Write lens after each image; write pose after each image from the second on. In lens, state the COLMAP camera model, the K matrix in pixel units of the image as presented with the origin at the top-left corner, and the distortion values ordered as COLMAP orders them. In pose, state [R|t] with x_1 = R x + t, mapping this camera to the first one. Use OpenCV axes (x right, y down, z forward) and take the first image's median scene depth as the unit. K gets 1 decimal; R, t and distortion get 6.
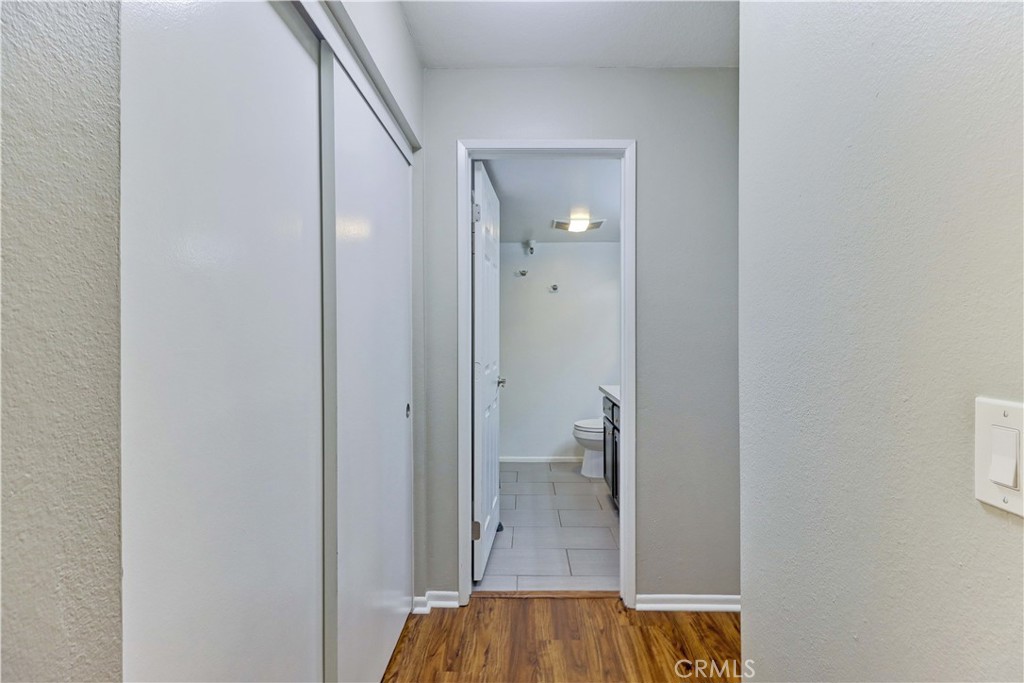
lens RADIAL K [[472.6, 0, 513.8], [0, 472.6, 339.3], [0, 0, 1]] dist [-0.000390, -0.000229]
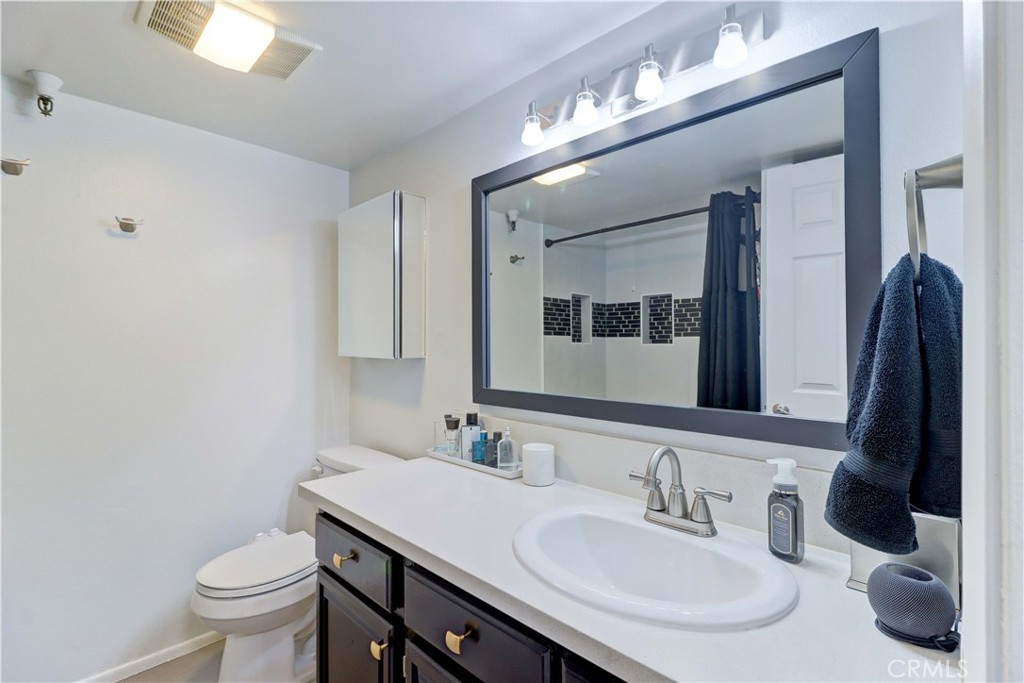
lens RADIAL K [[472.6, 0, 512.1], [0, 472.6, 343.0], [0, 0, 1]] dist [-0.000390, -0.000229]
pose [[0.673542, 0.009245, 0.739092, 0.014039], [0.001299, 0.999905, -0.013691, -0.005858], [-0.739148, 0.010181, 0.673466, 0.511580]]
